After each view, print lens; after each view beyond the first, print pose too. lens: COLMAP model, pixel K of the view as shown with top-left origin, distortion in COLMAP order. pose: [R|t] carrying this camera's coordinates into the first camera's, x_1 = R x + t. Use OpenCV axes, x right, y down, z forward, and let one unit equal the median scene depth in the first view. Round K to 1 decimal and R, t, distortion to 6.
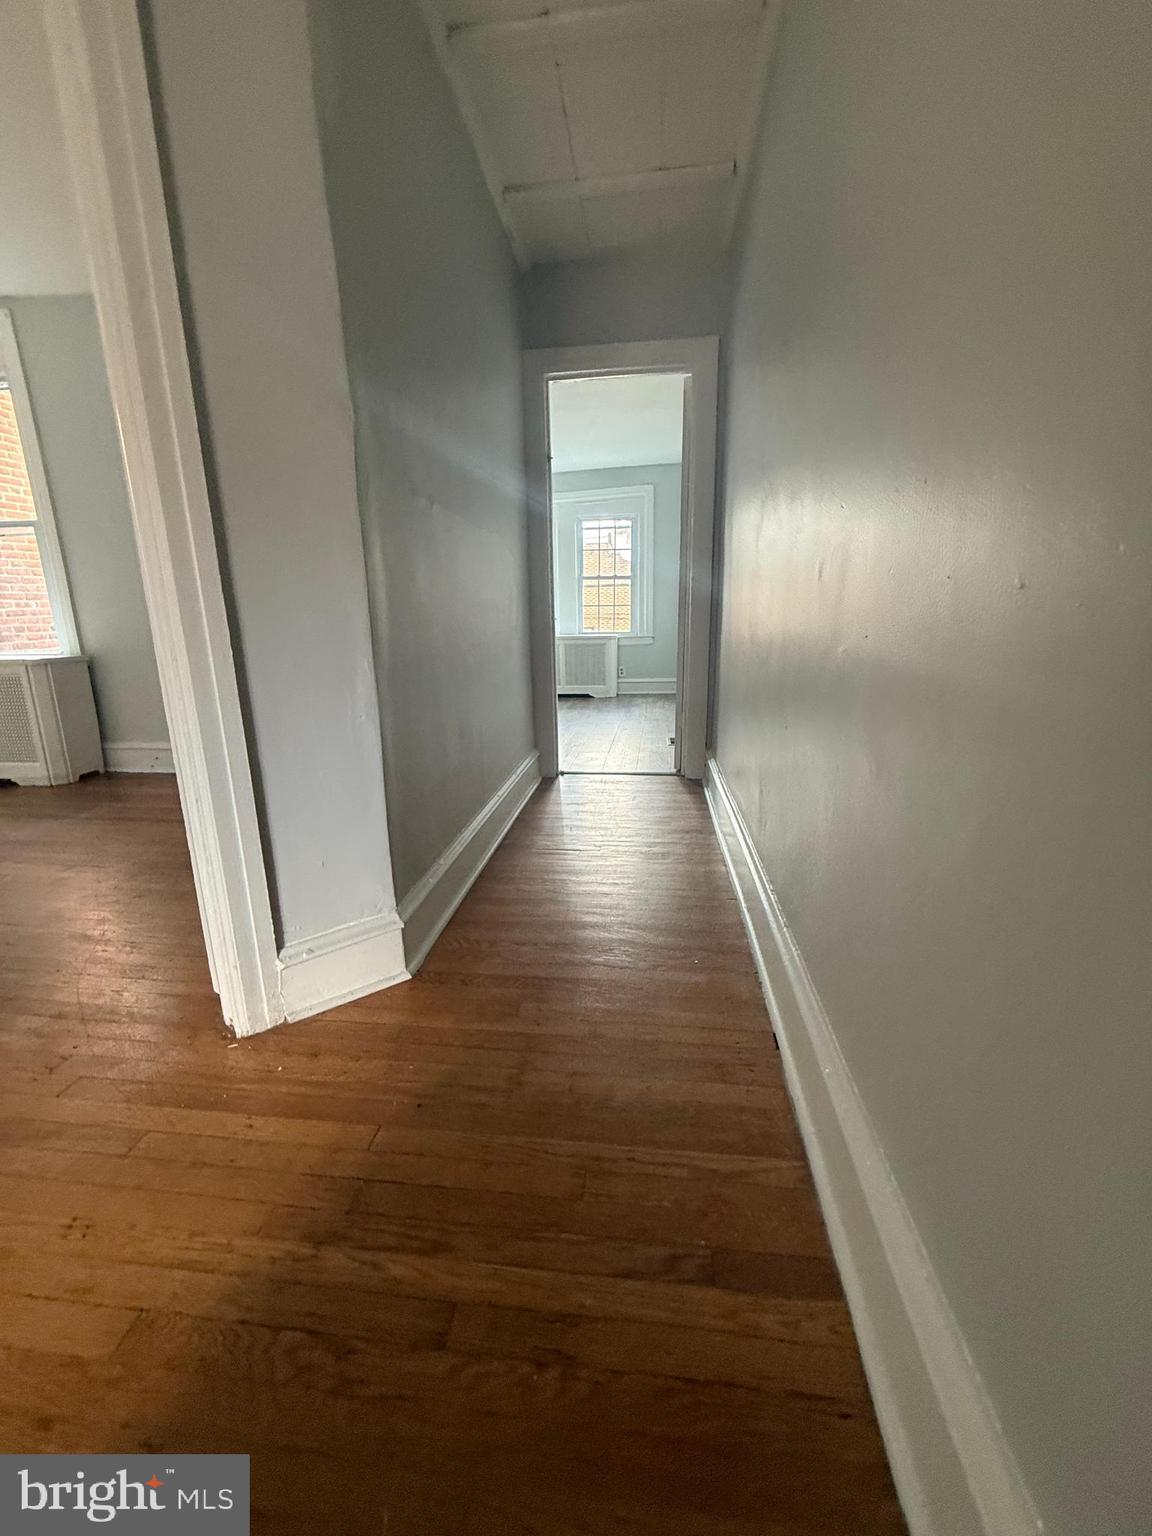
lens RADIAL K [[611.5, 0, 568.1], [0, 611.5, 764.3], [0, 0, 1]] dist [-0.000045, -0.000185]
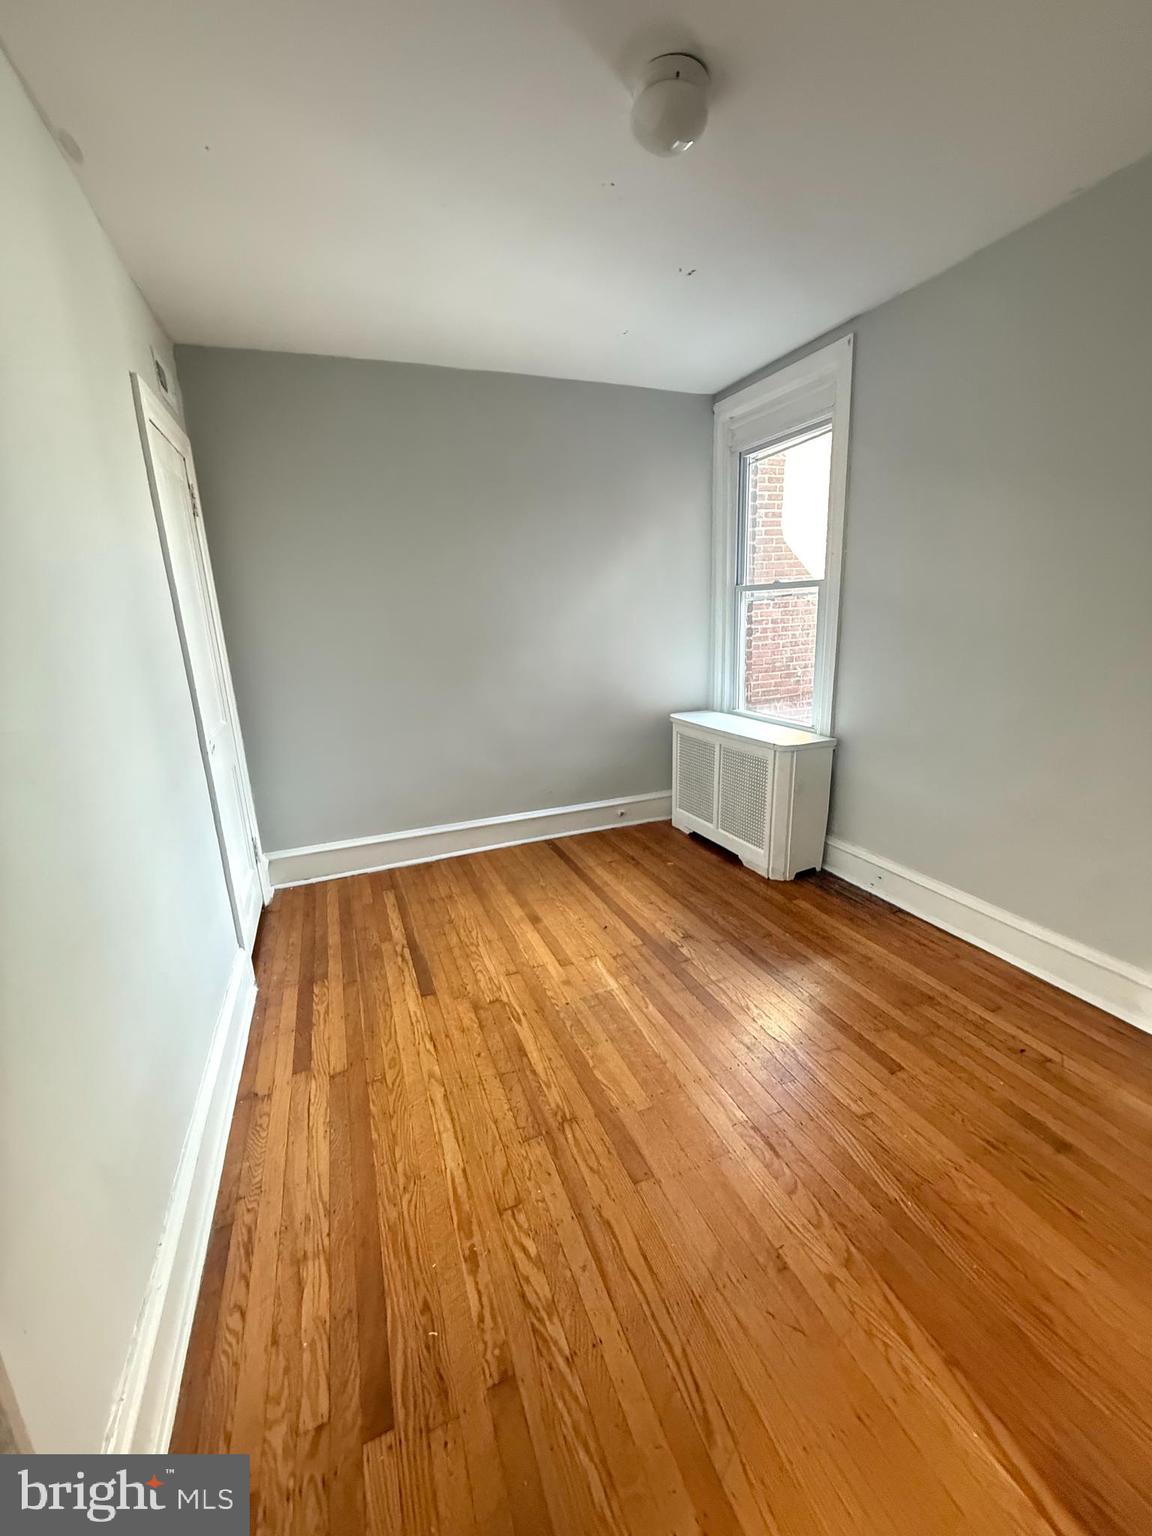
lens RADIAL K [[611.5, 0, 579.3], [0, 611.5, 763.2], [0, 0, 1]] dist [-0.000045, -0.000185]
pose [[0.496982, 0.212485, -0.841344, -0.248966], [-0.177060, 0.973990, 0.141396, -0.203053], [0.849505, 0.078697, 0.521678, 0.265958]]
